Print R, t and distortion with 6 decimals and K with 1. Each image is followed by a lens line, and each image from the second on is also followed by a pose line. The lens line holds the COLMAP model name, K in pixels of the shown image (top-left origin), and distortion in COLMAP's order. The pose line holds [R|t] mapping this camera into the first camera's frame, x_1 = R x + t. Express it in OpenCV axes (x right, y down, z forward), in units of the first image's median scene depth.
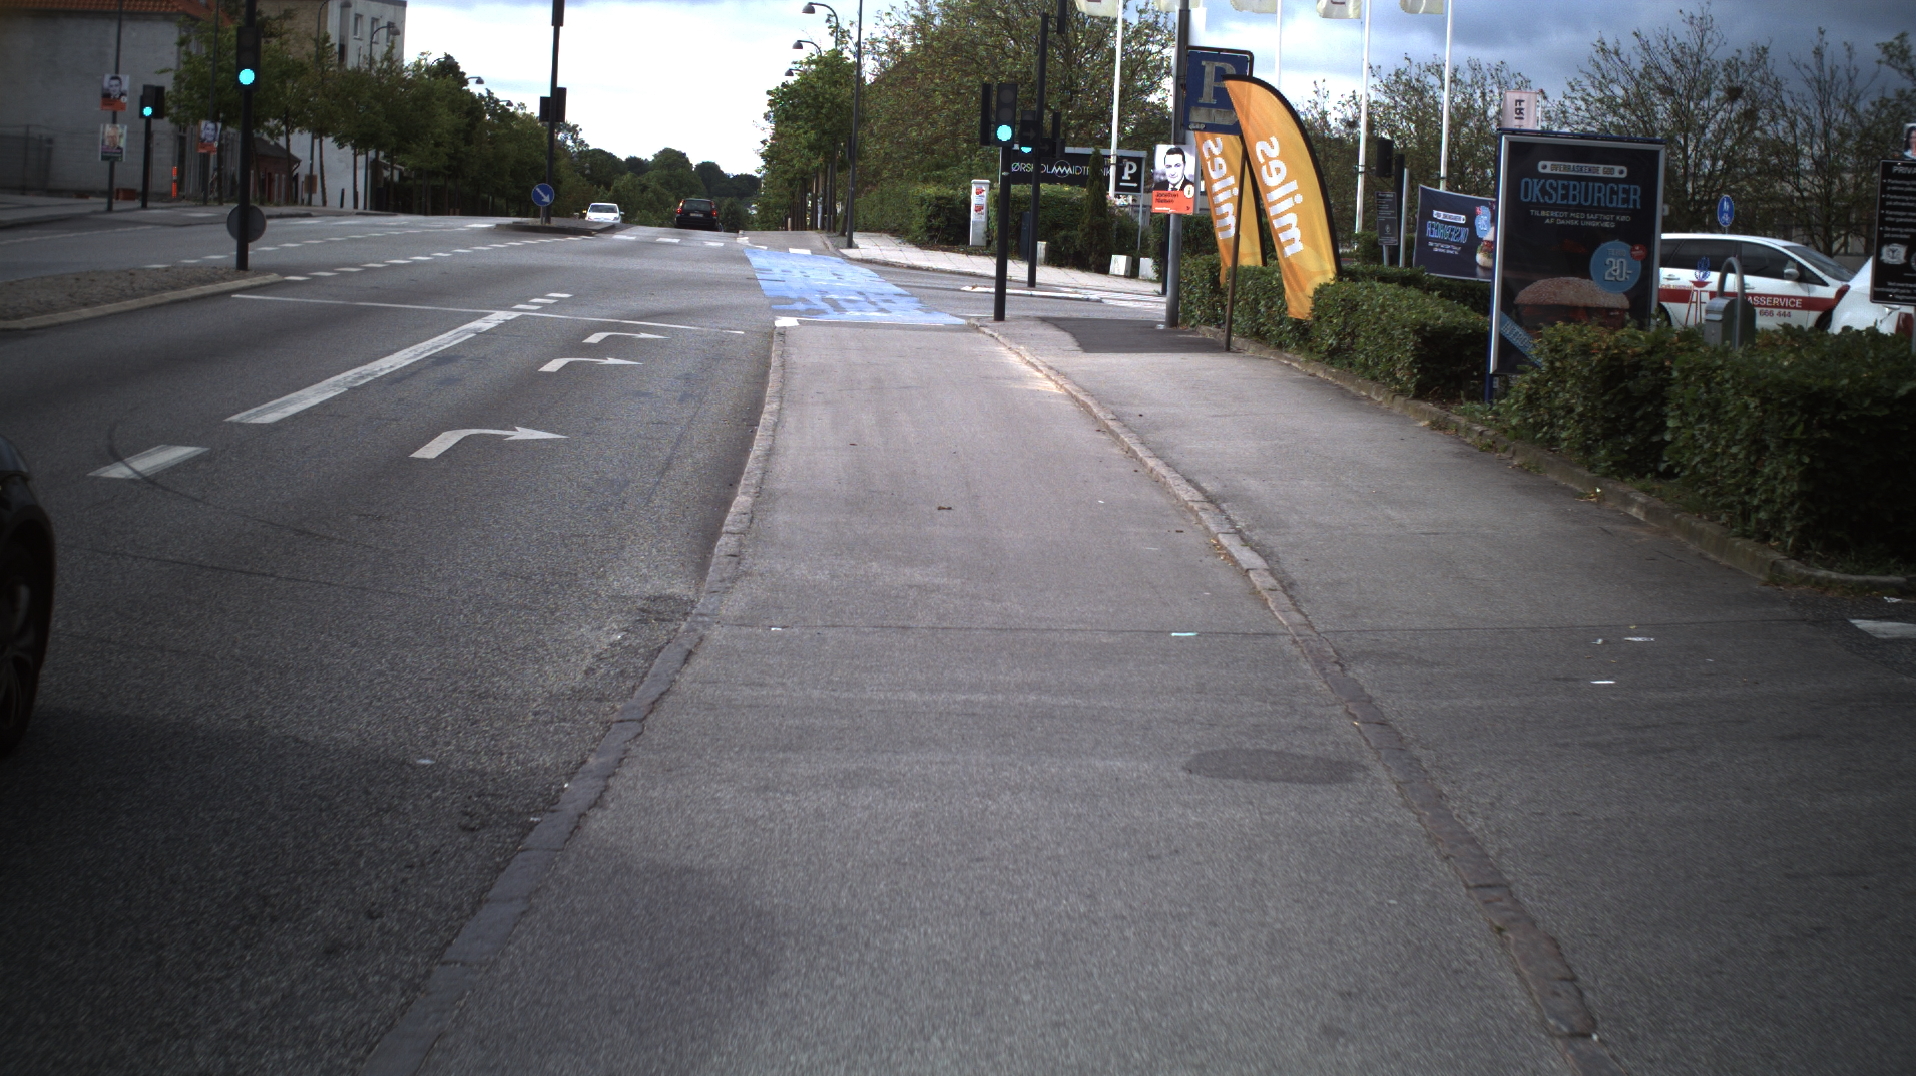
lens RADIAL K [[3592.9, 0, 958.0], [0, 3592.9, 538.0], [0, 0, 1]] dist [-0.288798, 0.380054]
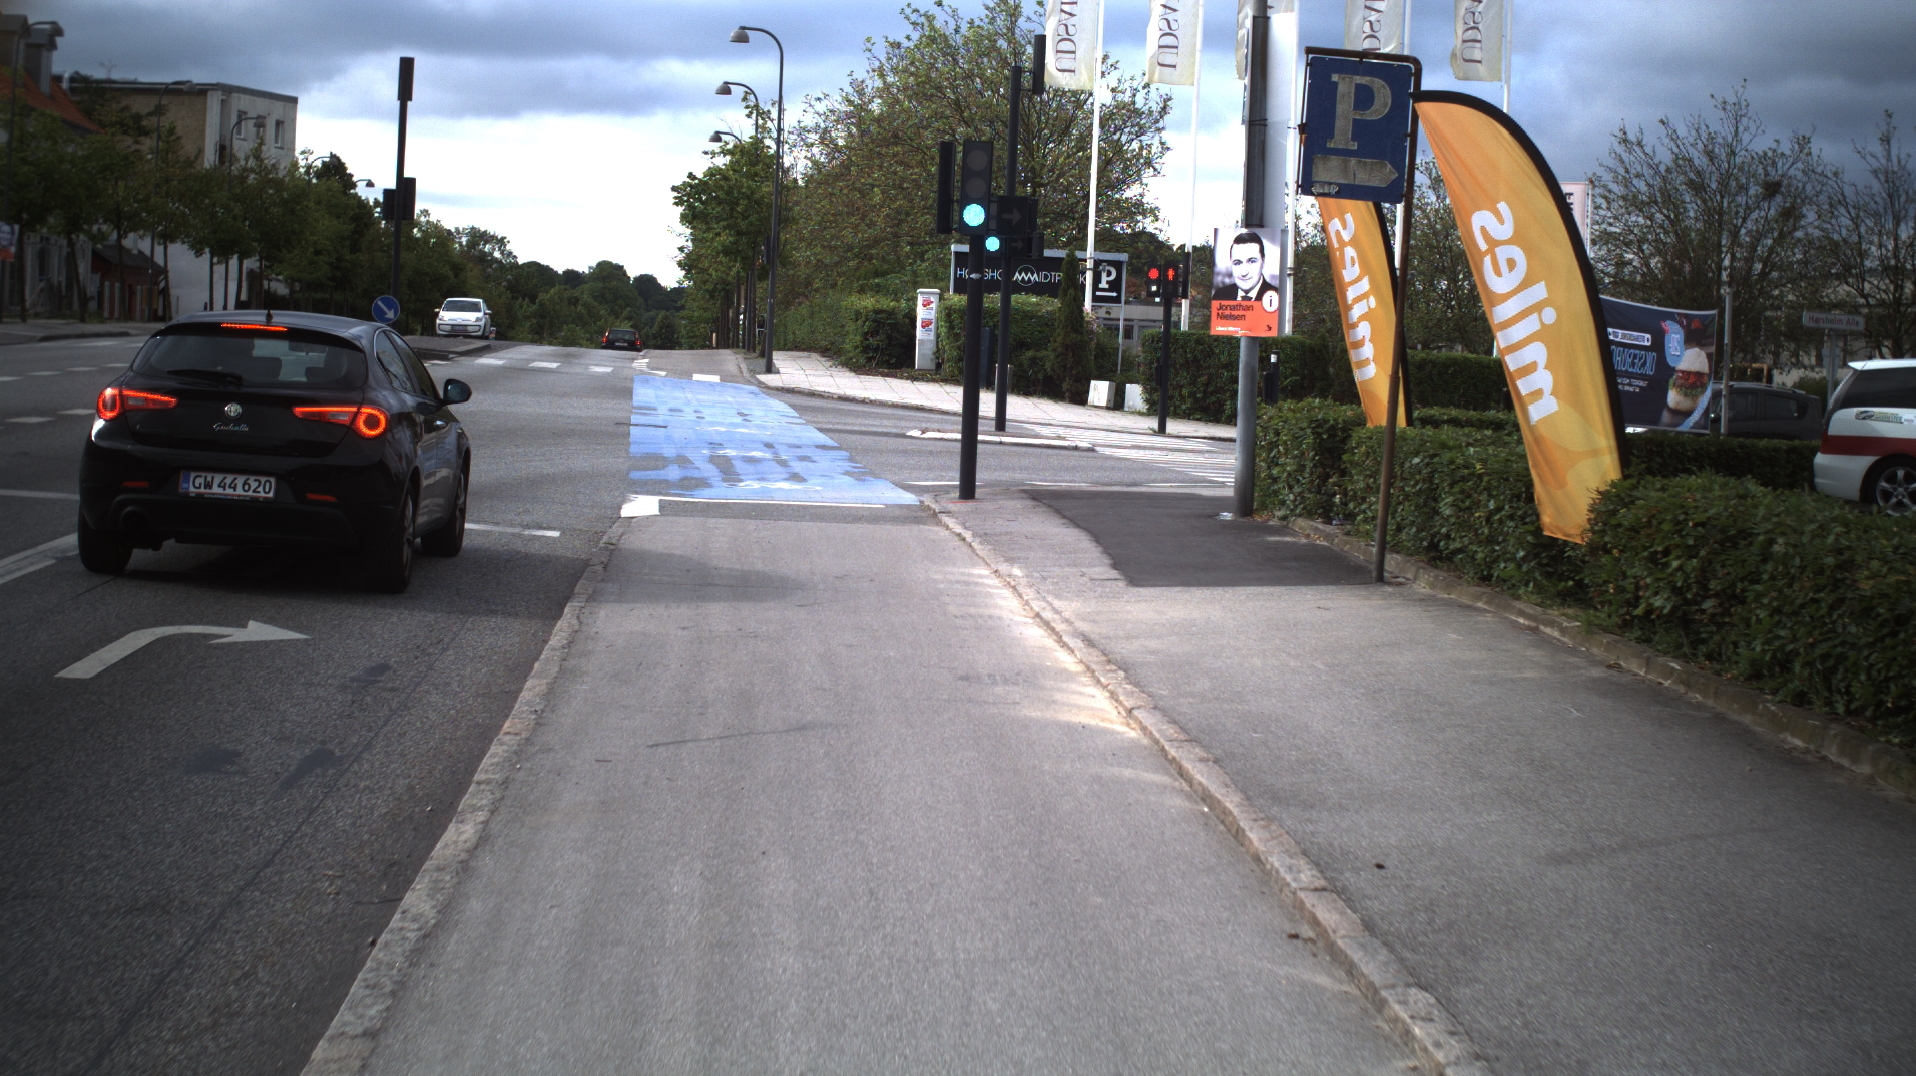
lens RADIAL K [[3592.9, 0, 958.0], [0, 3592.9, 538.0], [0, 0, 1]] dist [-0.288798, 0.380054]
pose [[0.999856, -0.004604, 0.016325, -0.000615], [0.005109, 0.999505, -0.031051, -0.018604], [-0.016174, 0.031130, 0.999384, 0.192100]]
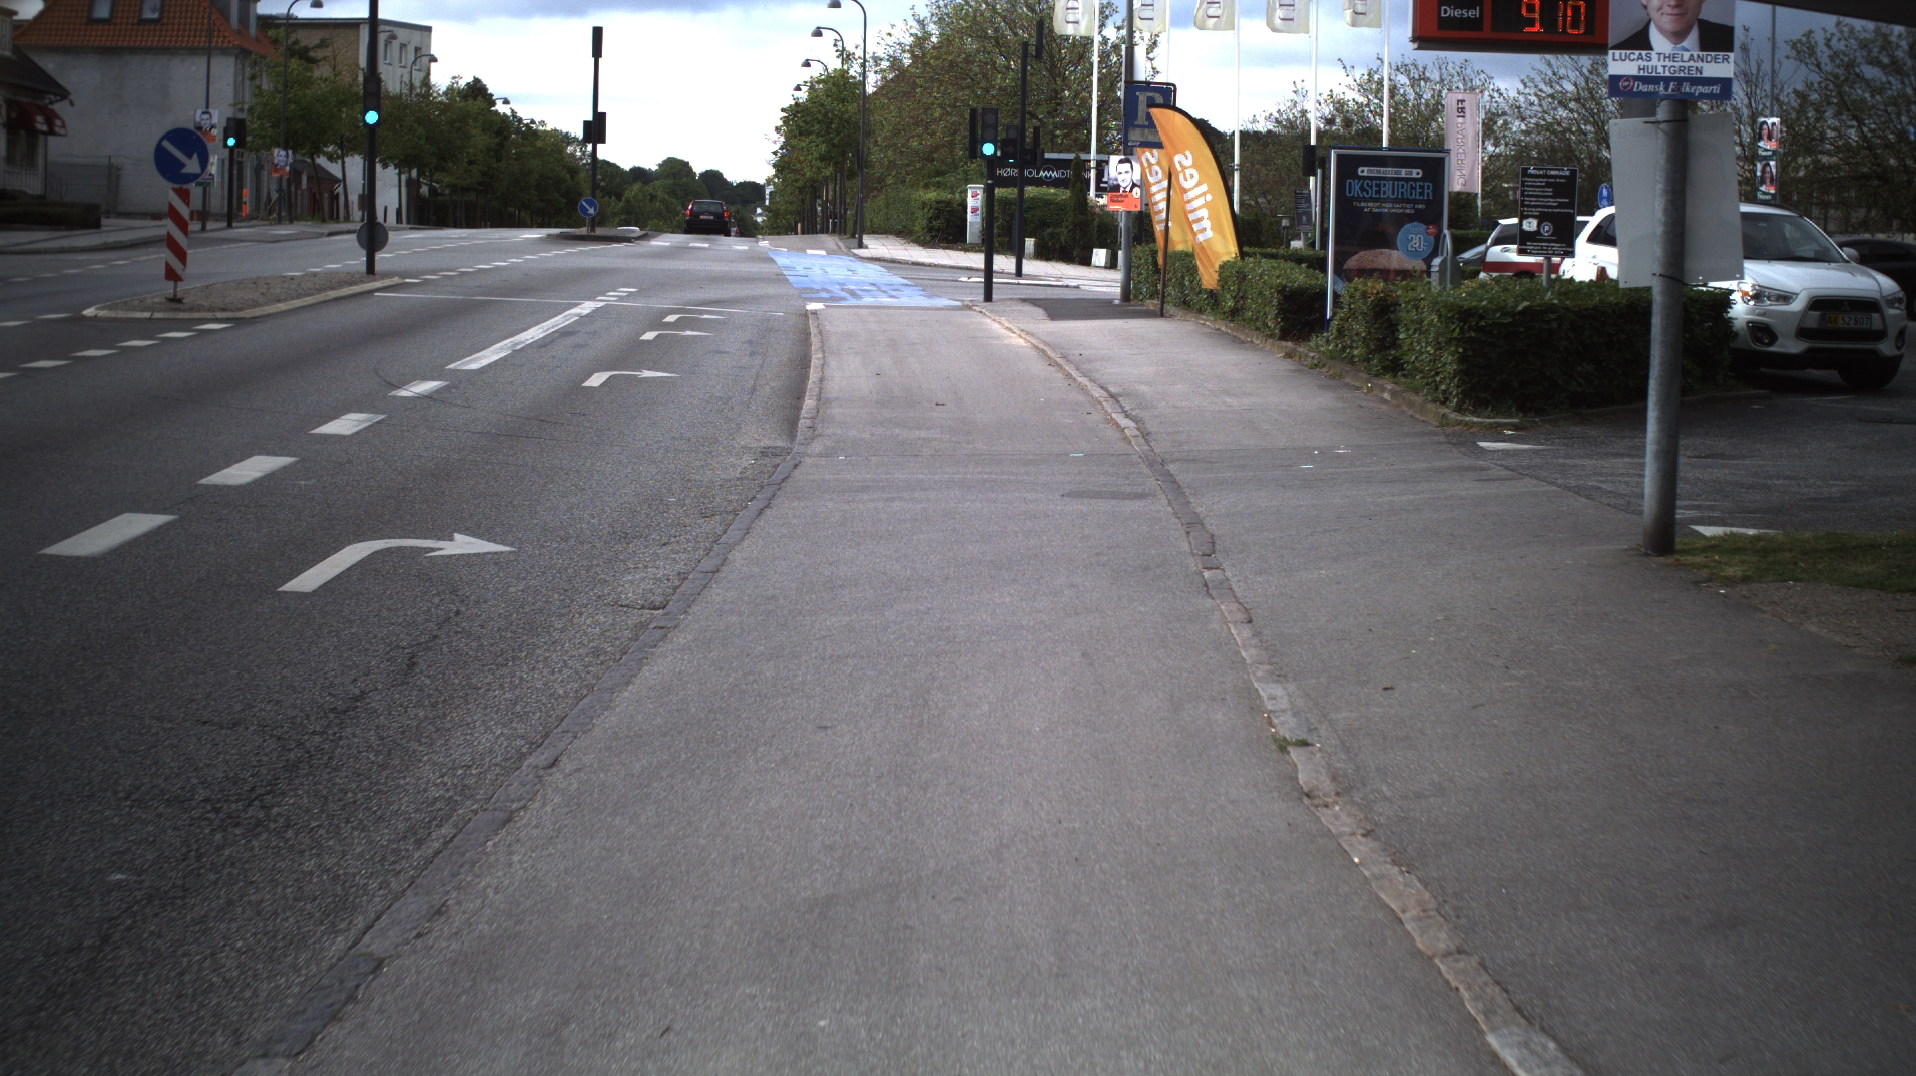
lens RADIAL K [[3592.9, 0, 958.0], [0, 3592.9, 538.0], [0, 0, 1]] dist [-0.288798, 0.380054]
pose [[0.999708, -0.023964, -0.003012, 0.001693], [0.023963, 0.999713, -0.000539, 0.011674], [0.003024, 0.000467, 0.999995, -0.128175]]
